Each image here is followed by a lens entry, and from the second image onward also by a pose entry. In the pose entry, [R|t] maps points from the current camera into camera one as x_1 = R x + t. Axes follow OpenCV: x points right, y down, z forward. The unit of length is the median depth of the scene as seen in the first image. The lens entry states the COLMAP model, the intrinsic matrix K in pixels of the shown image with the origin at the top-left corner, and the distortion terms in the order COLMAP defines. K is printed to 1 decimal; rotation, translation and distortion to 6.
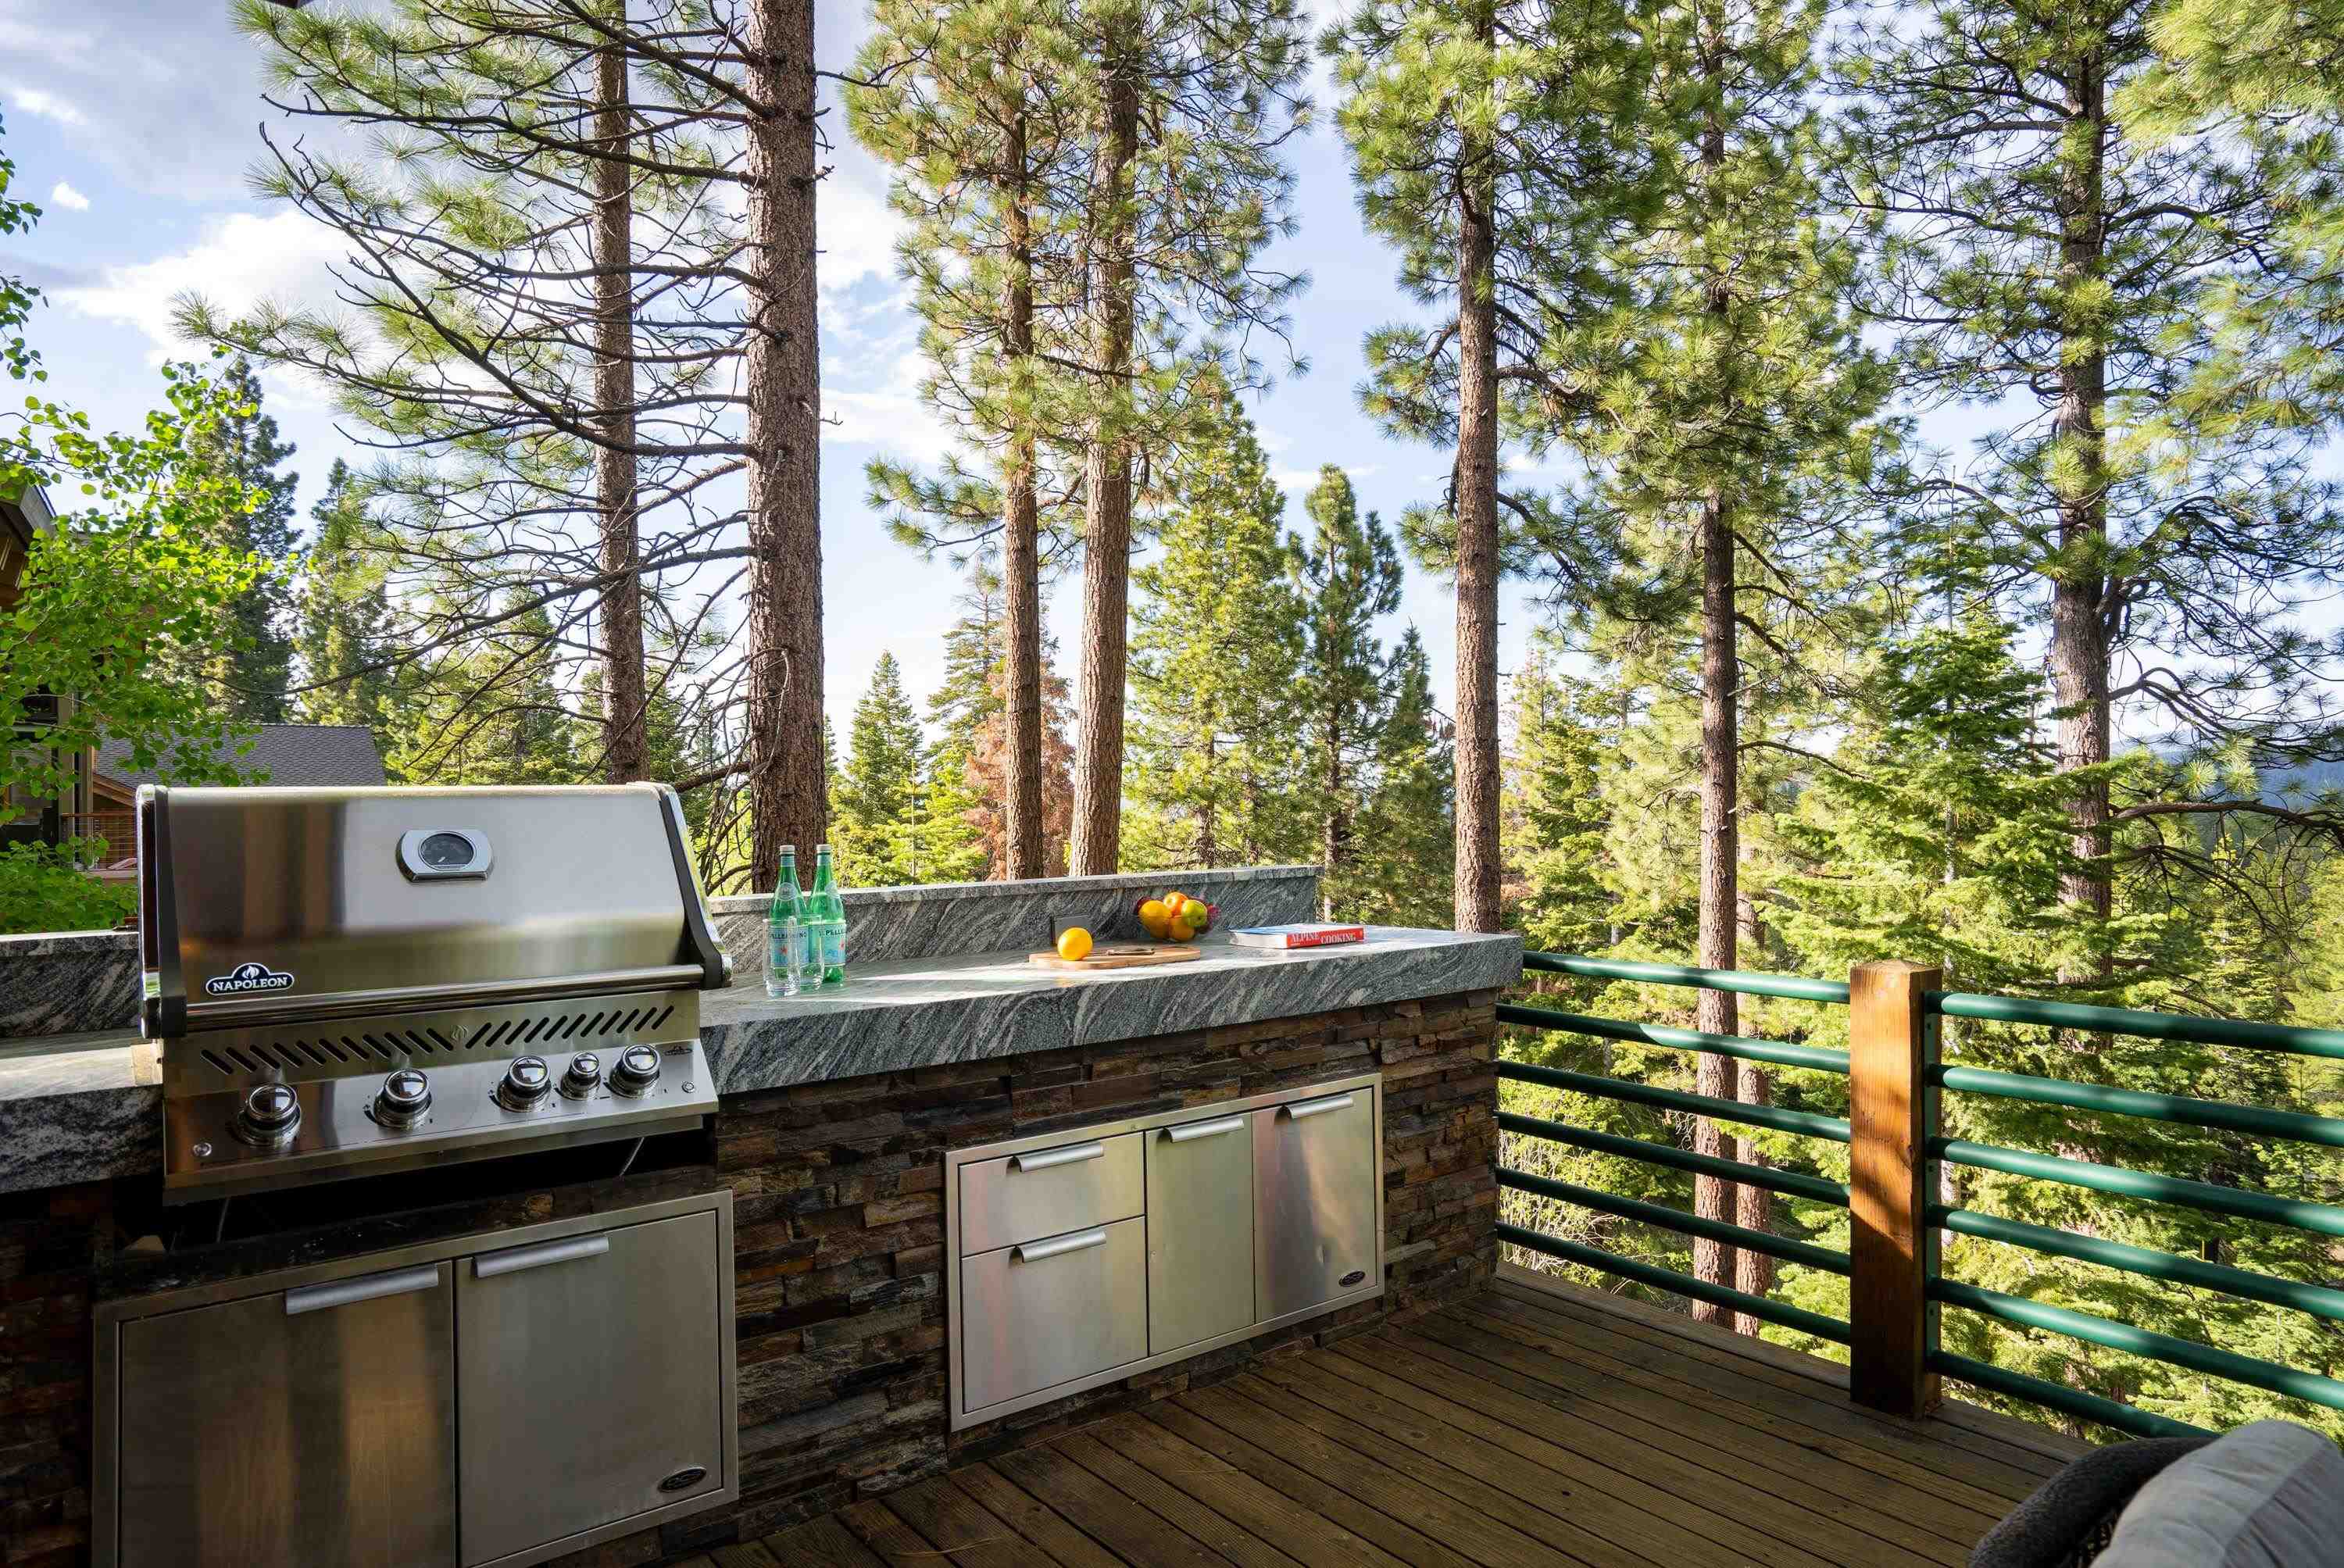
lens RADIAL K [[1441.9, 0, 1183.8], [0, 1441.9, 776.1], [0, 0, 1]] dist [-0.012062, -0.000120]
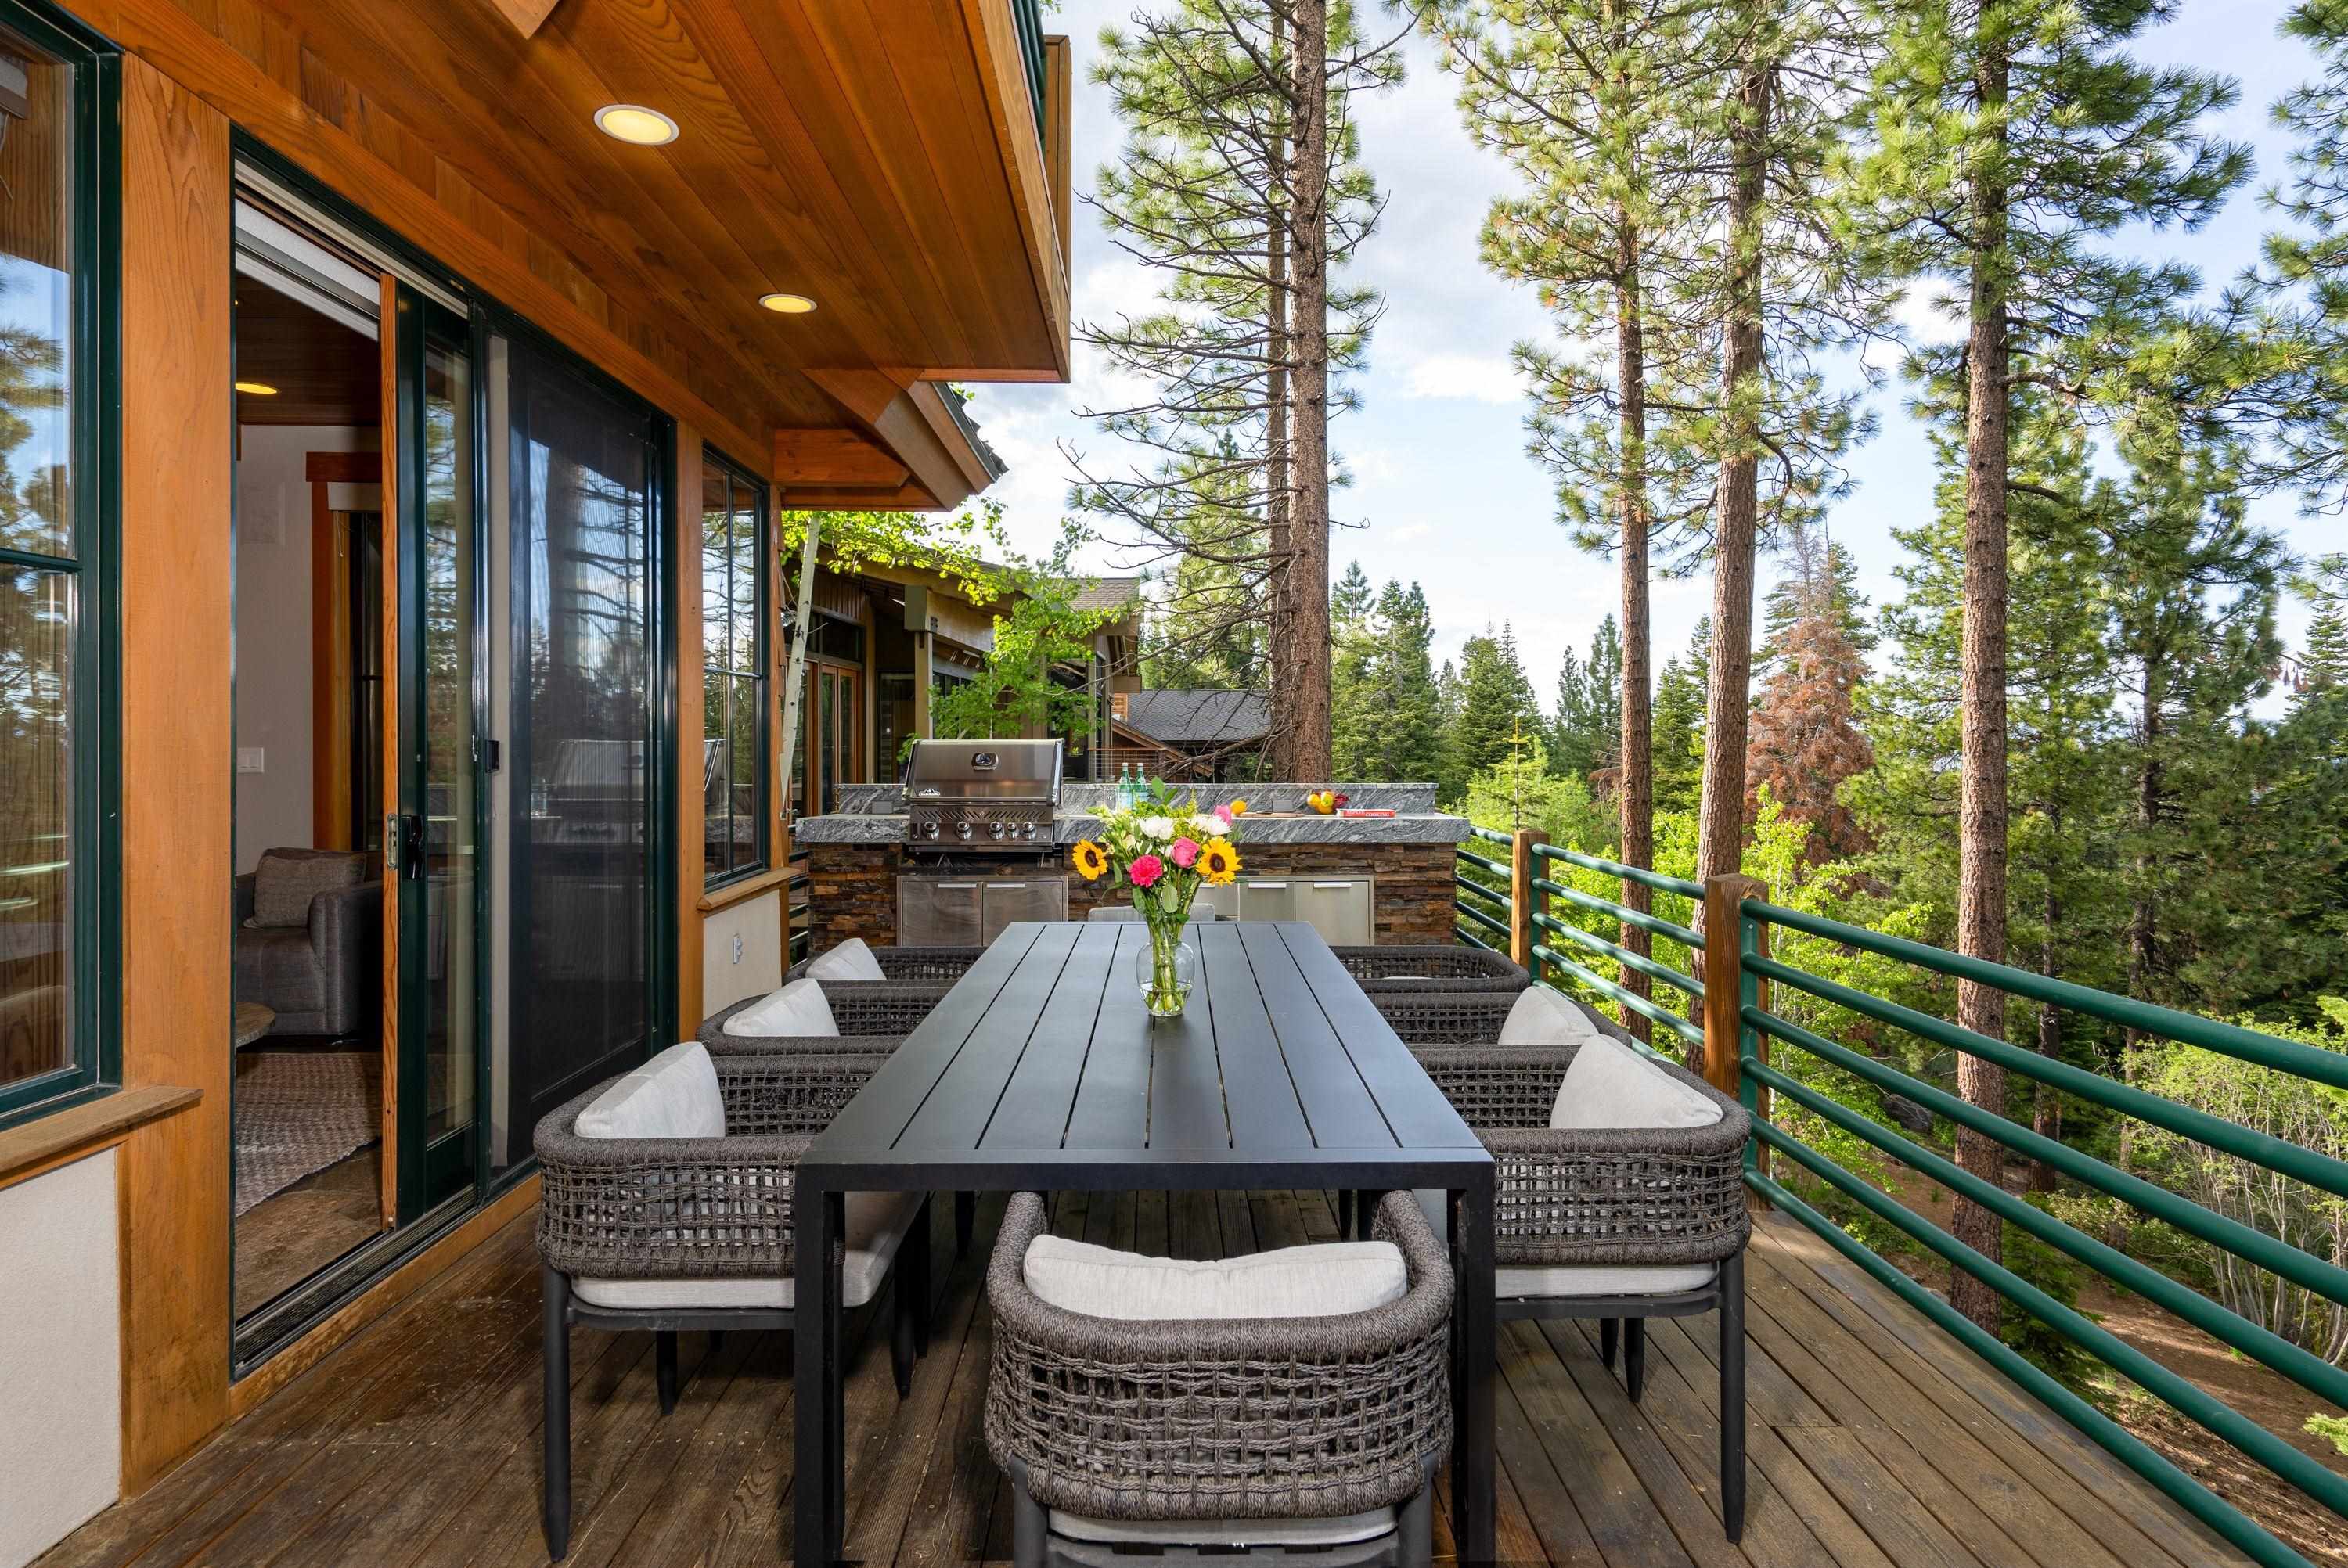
lens RADIAL K [[1280.7, 0, 1184.2], [0, 1280.7, 772.3], [0, 0, 1]] dist [-0.004497, 0.000155]
pose [[0.800778, 0.024887, -0.598444, 0.228569], [-0.002502, 0.999267, 0.038208, -0.004746], [0.598956, -0.029099, 0.800253, -0.153168]]
